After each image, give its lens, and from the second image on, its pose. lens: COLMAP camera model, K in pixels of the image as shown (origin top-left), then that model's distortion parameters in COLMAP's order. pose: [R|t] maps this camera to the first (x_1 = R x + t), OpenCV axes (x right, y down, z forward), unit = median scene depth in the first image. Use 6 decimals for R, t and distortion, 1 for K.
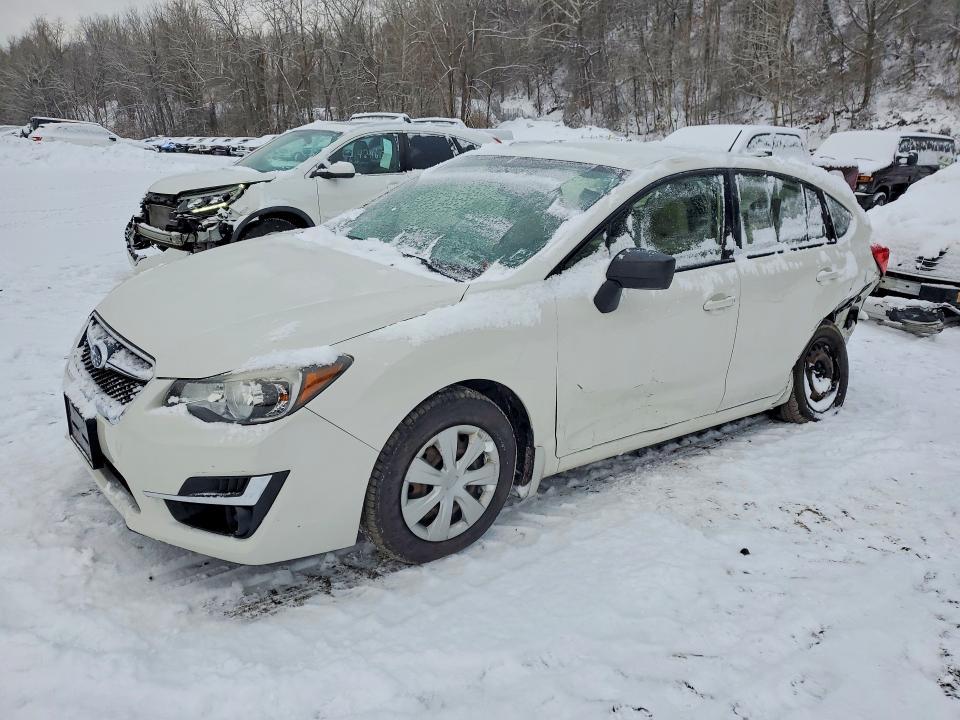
lens RADIAL K [[698.5, 0, 479.4], [0, 698.5, 362.0], [0, 0, 1]] dist [-0.012656, -0.003485]
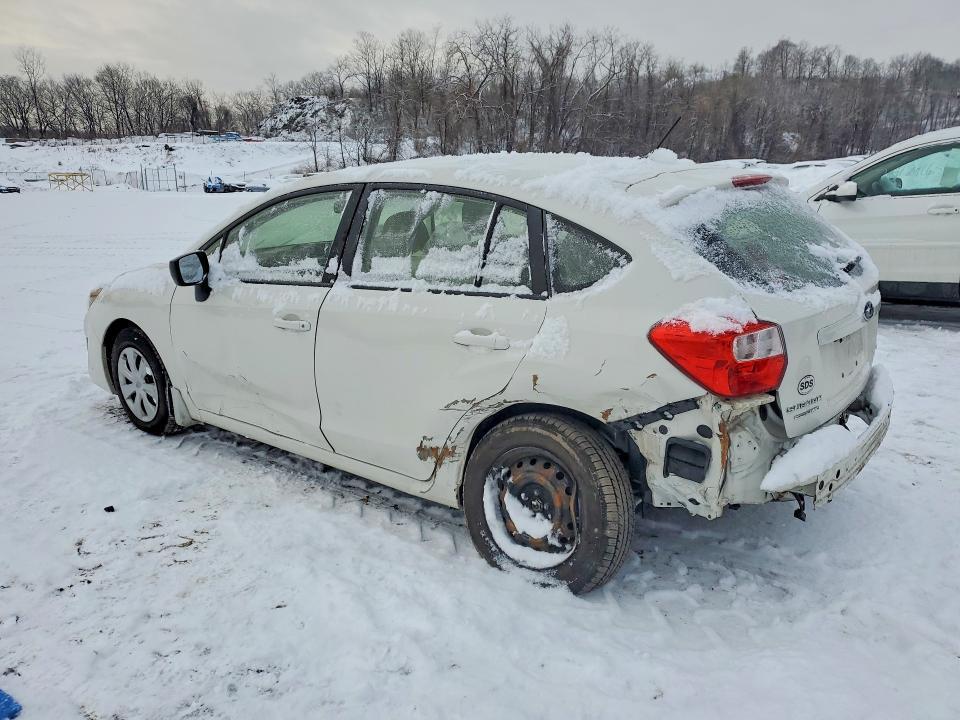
lens RADIAL K [[698.5, 0, 479.5], [0, 698.5, 360.1], [0, 0, 1]] dist [-0.012656, -0.003485]
pose [[0.306888, 0.213815, -0.927417, 1.203957], [-0.249420, 0.958450, 0.138435, -0.213803], [0.918482, 0.188832, 0.347467, 0.837084]]
